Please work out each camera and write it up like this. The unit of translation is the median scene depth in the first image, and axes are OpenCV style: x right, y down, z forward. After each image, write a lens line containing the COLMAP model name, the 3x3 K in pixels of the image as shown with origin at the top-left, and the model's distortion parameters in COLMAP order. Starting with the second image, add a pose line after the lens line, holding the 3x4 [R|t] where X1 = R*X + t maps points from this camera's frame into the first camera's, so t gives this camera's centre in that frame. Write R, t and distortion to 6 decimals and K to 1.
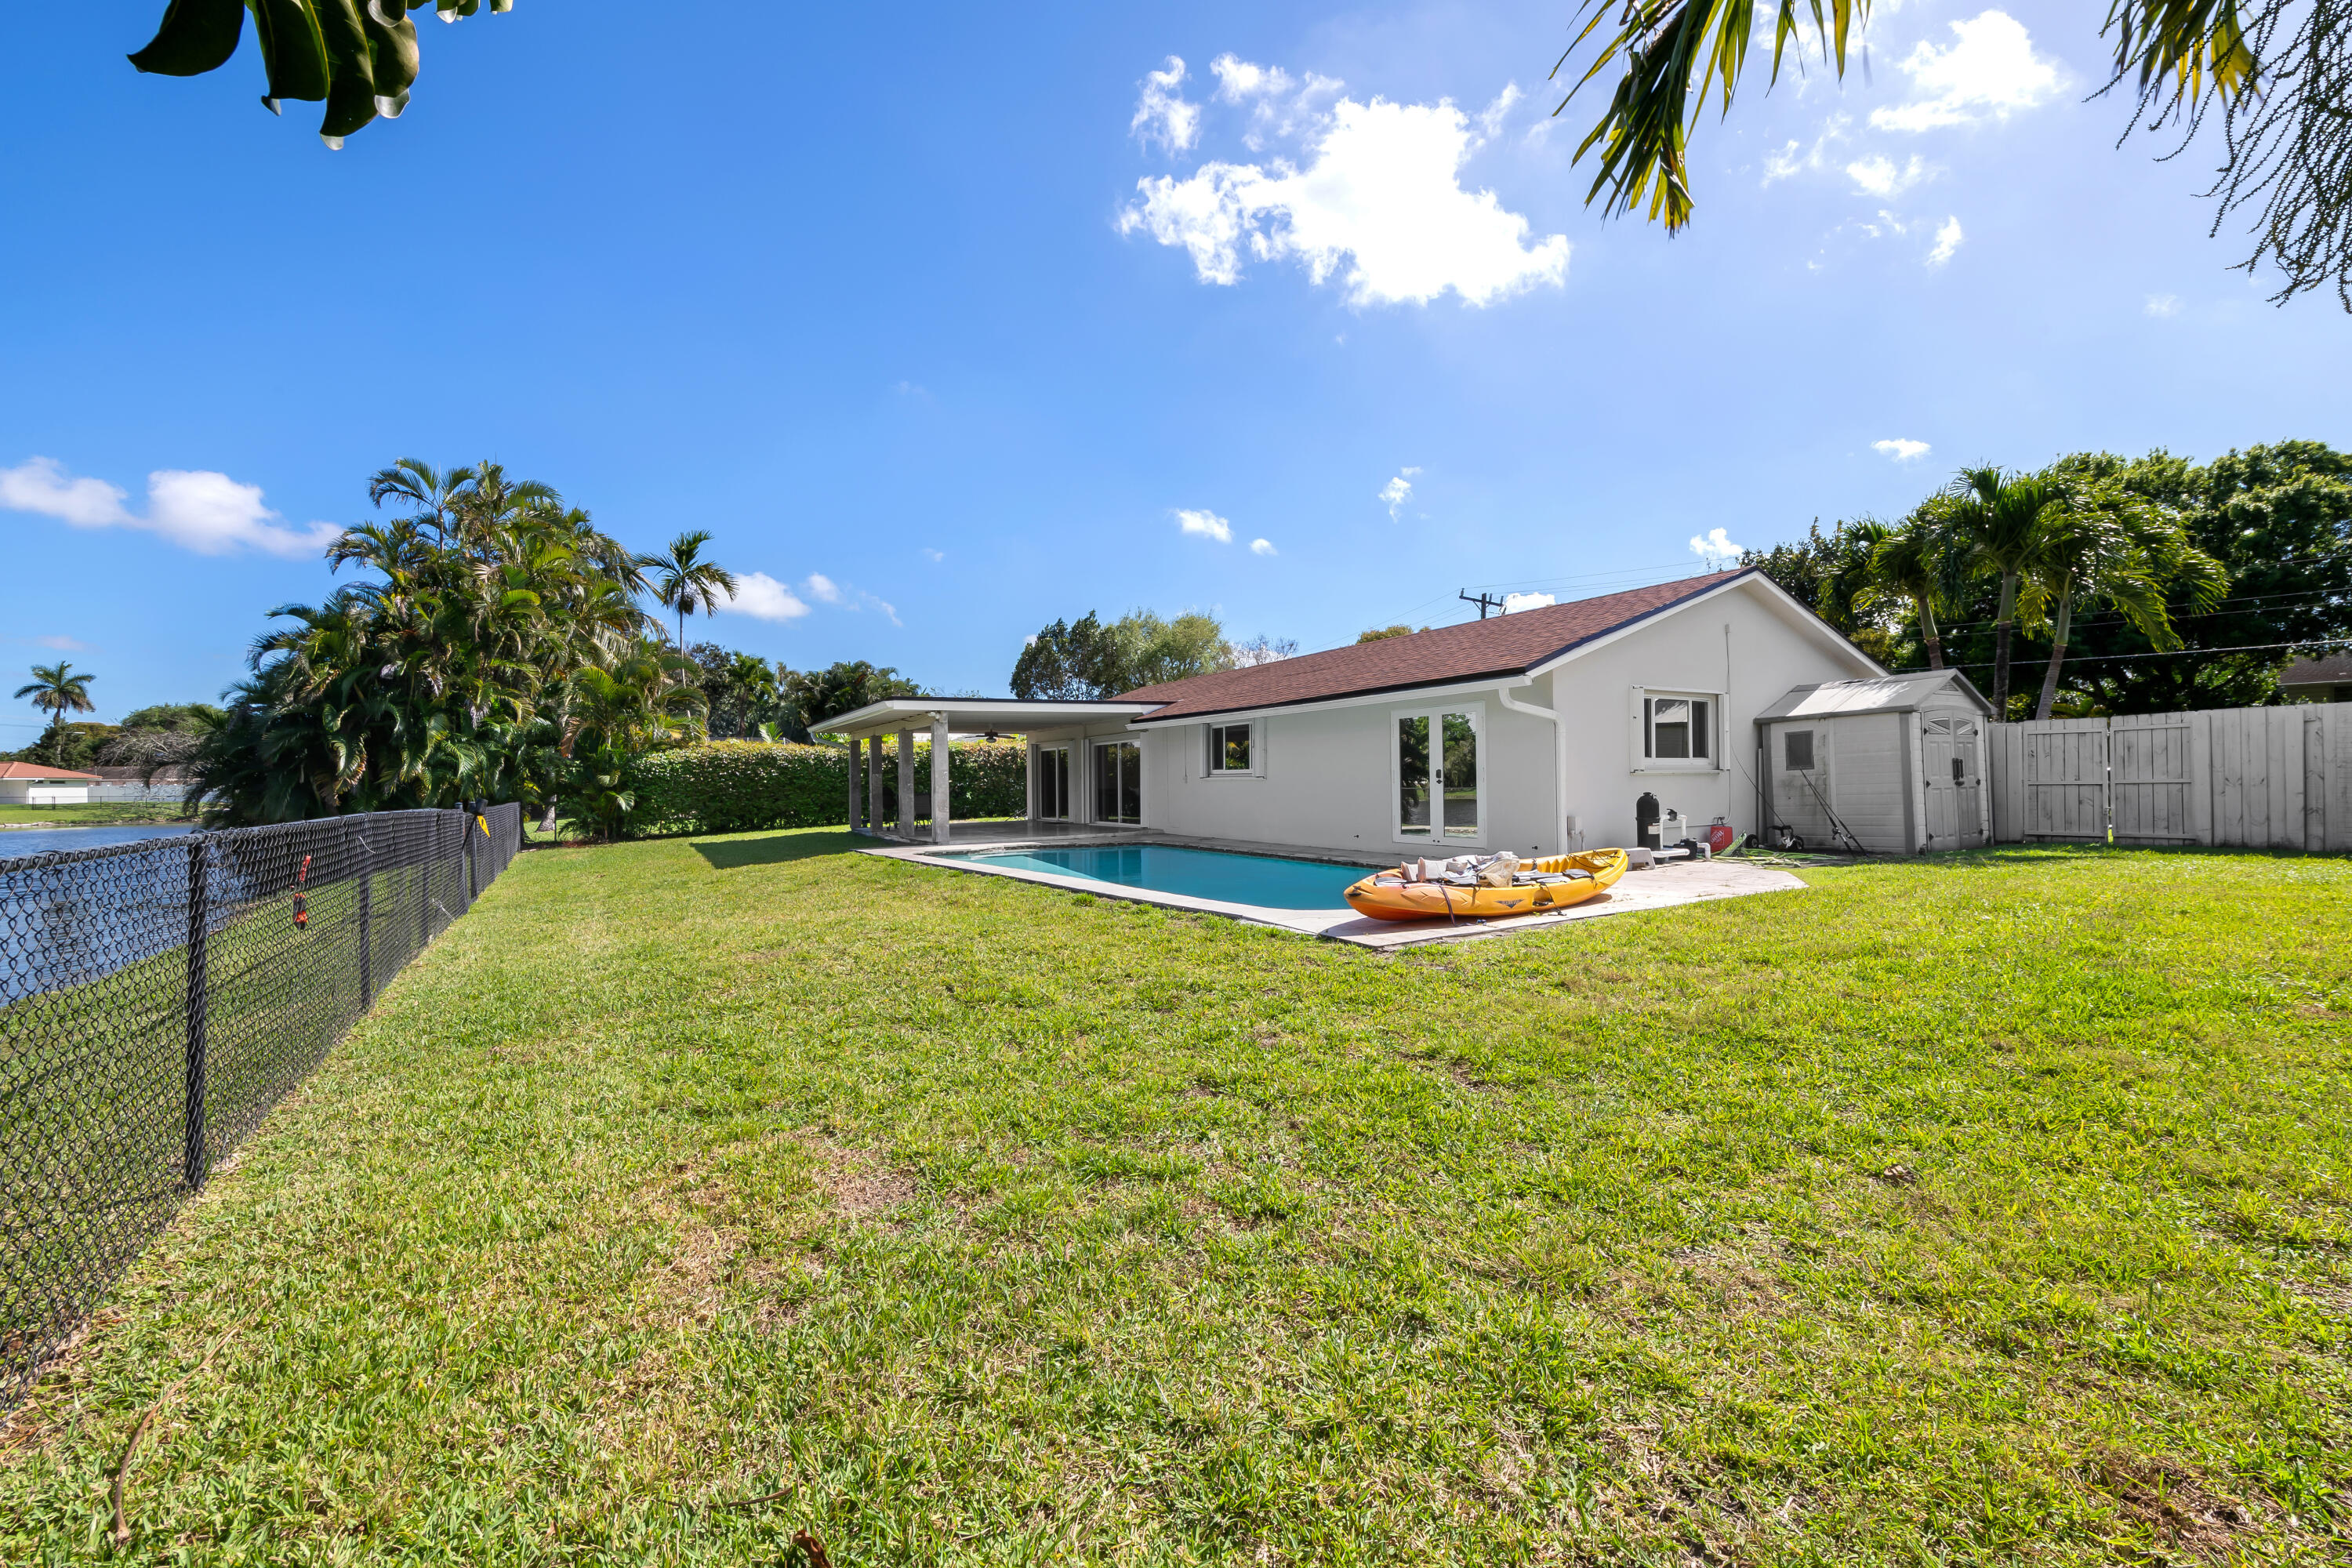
lens RADIAL K [[903.7, 0, 1230.0], [0, 903.7, 784.6], [0, 0, 1]] dist [-0.000216, -0.014280]
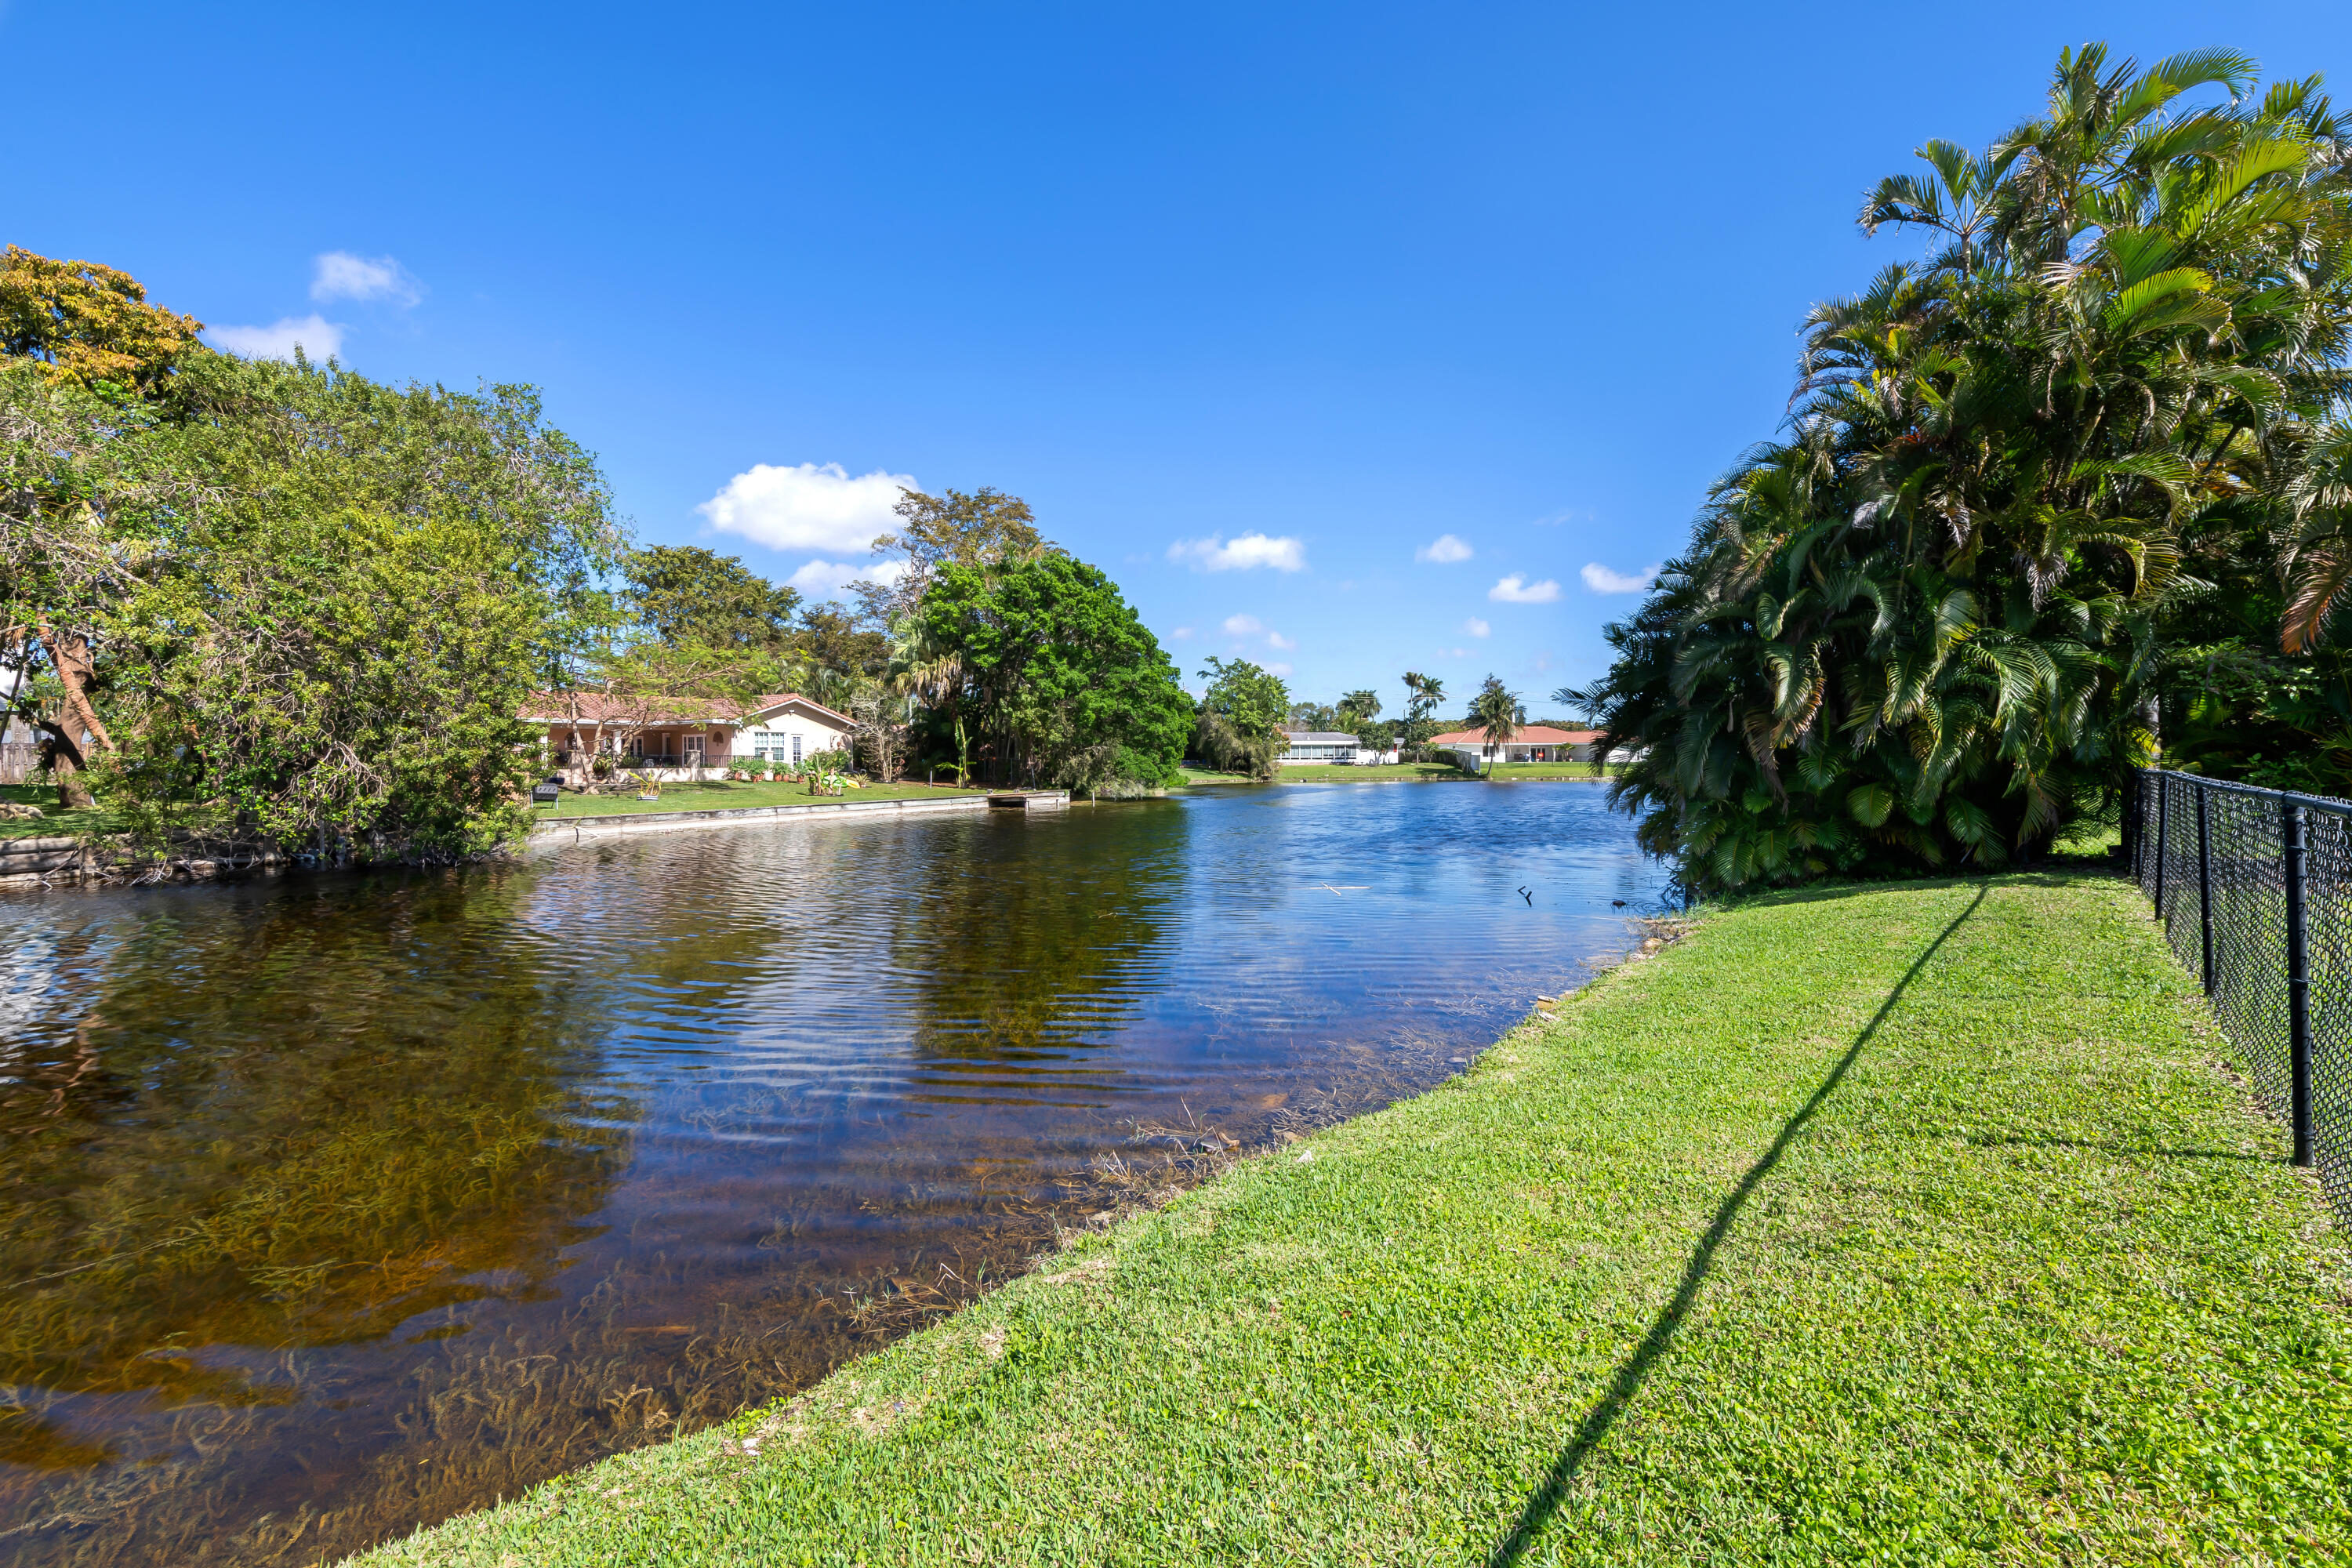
lens RADIAL K [[927.8, 0, 1185.9], [0, 927.8, 783.7], [0, 0, 1]] dist [0.000657, -0.003196]
pose [[0.144542, 0.037649, -0.988782, -0.431458], [0.002107, 0.999262, 0.038356, 0.009264], [0.989496, -0.007627, 0.144356, 0.498546]]
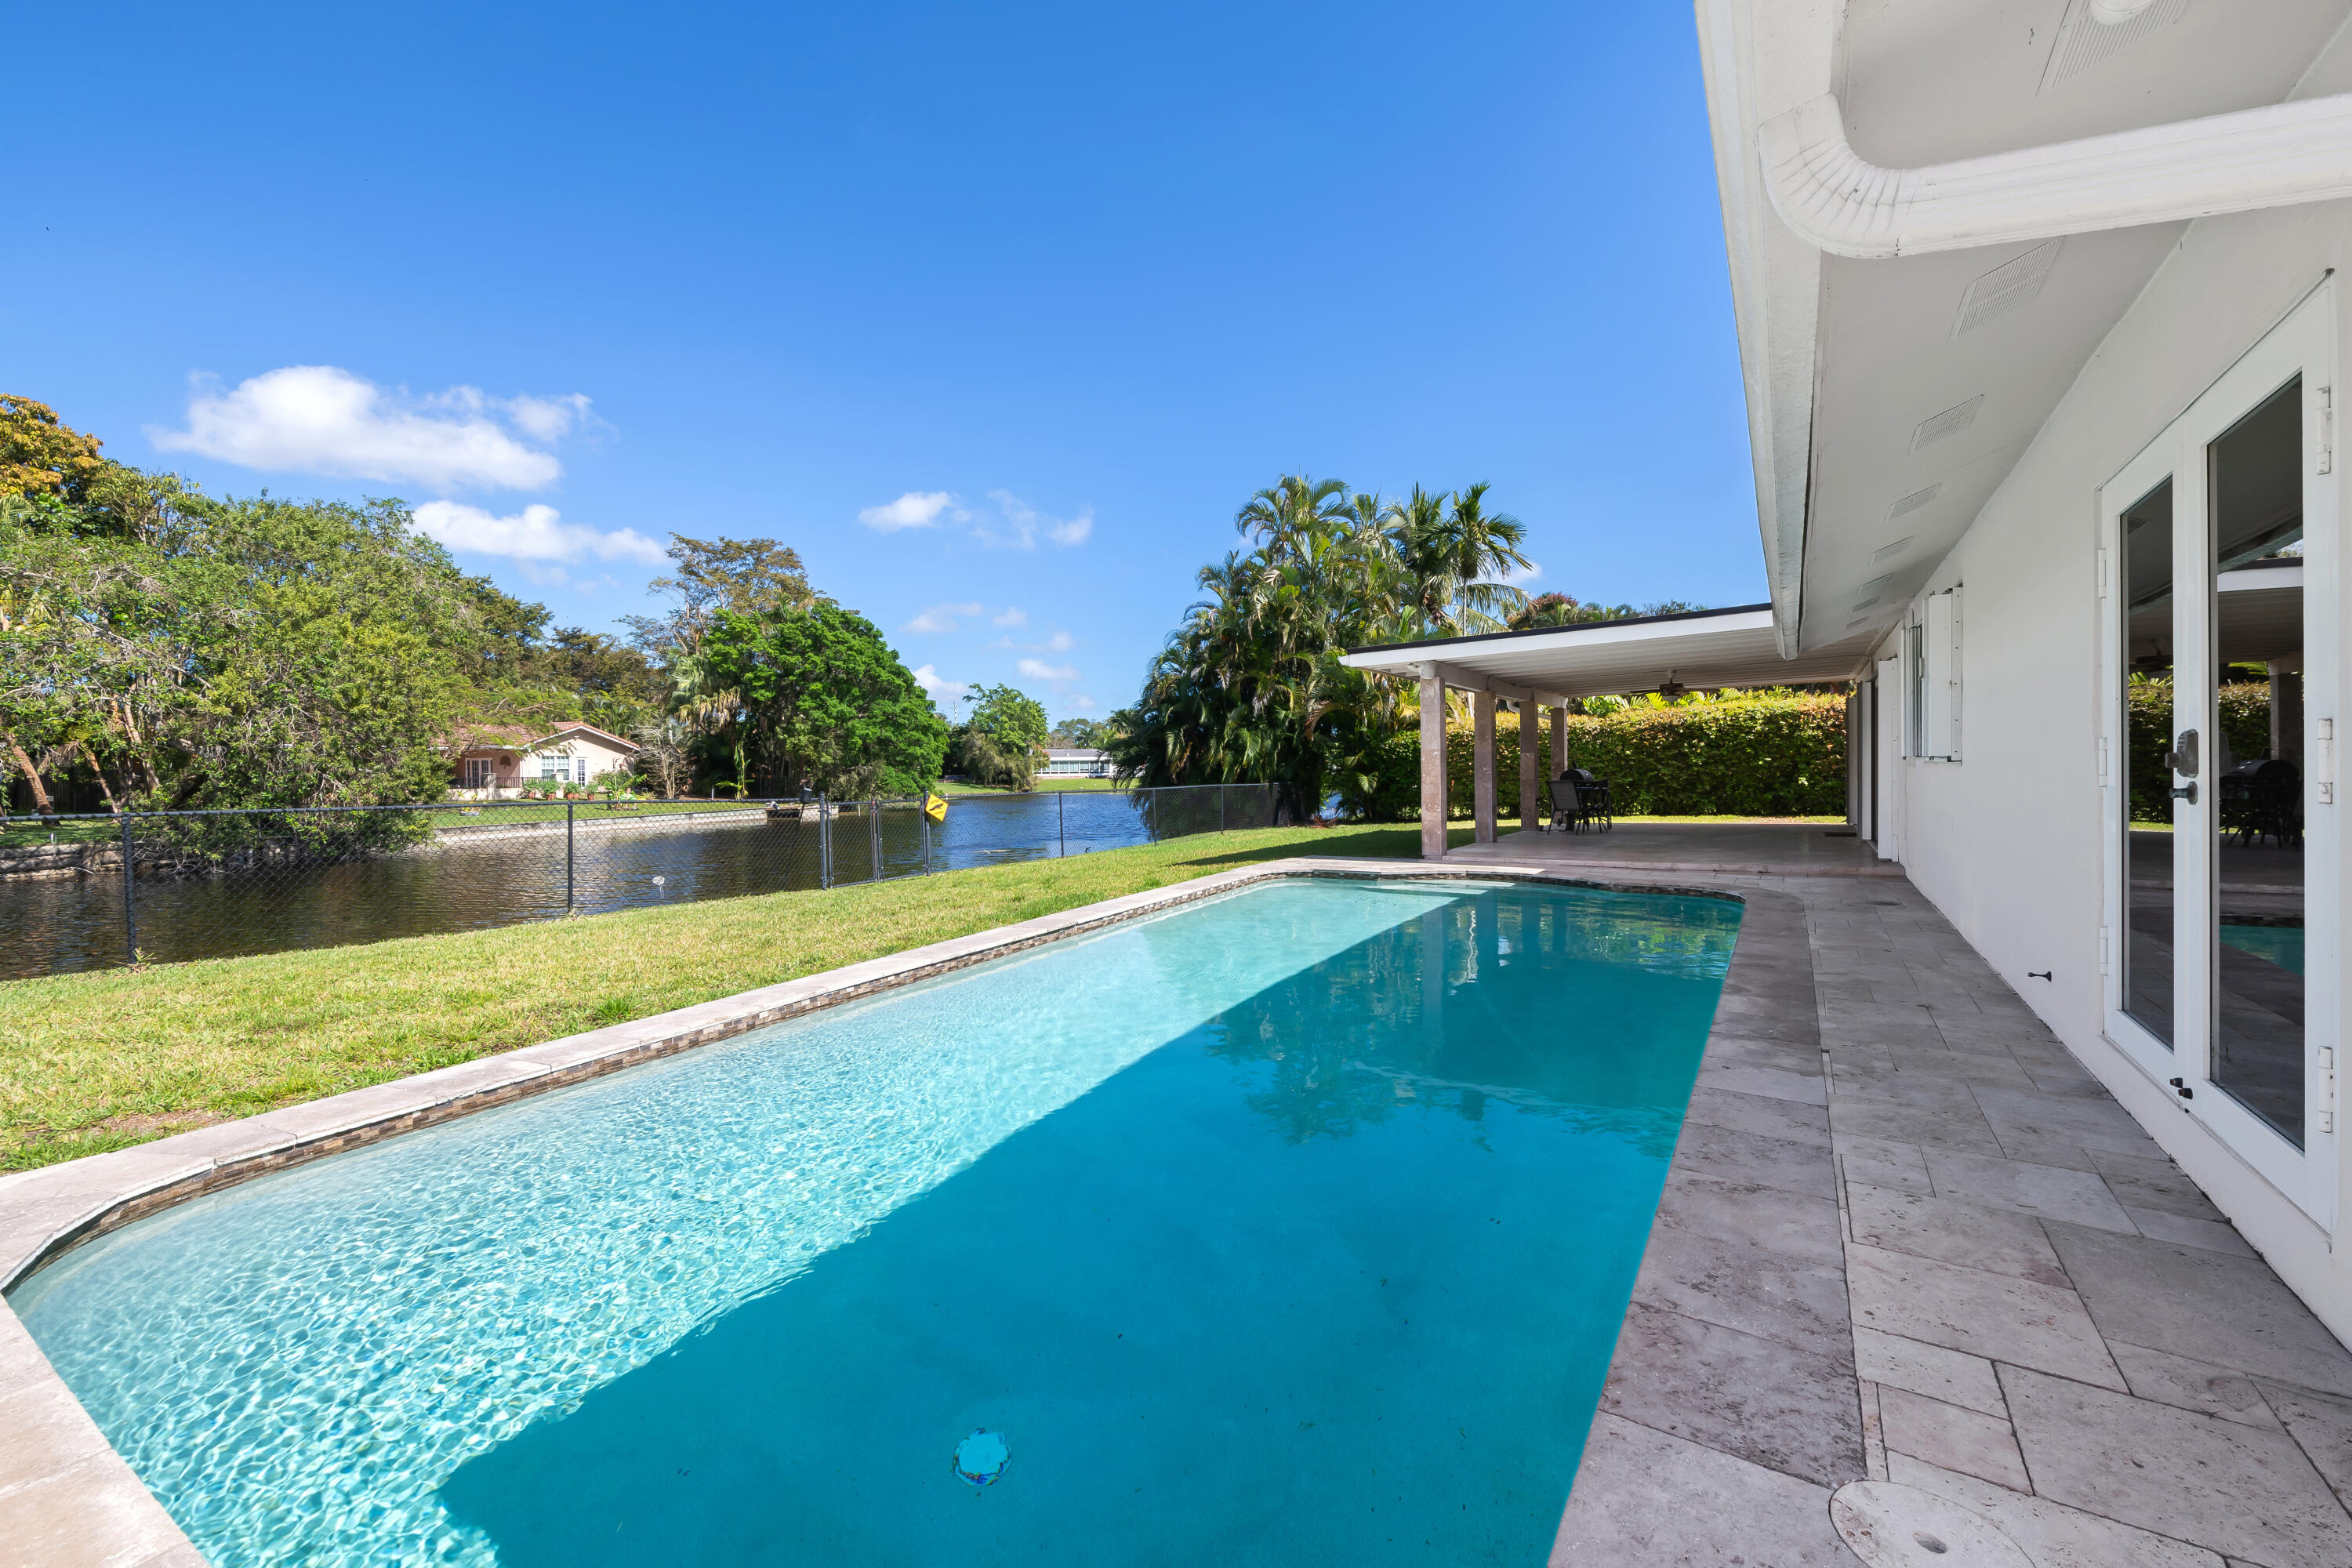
lens RADIAL K [[926.5, 0, 1190.0], [0, 926.5, 777.8], [0, 0, 1]] dist [0.007624, -0.006885]
pose [[0.368851, 0.015538, -0.929359, 0.228543], [0.007813, 0.999773, 0.019817, -0.009492], [0.929456, -0.014571, 0.368646, 0.499895]]
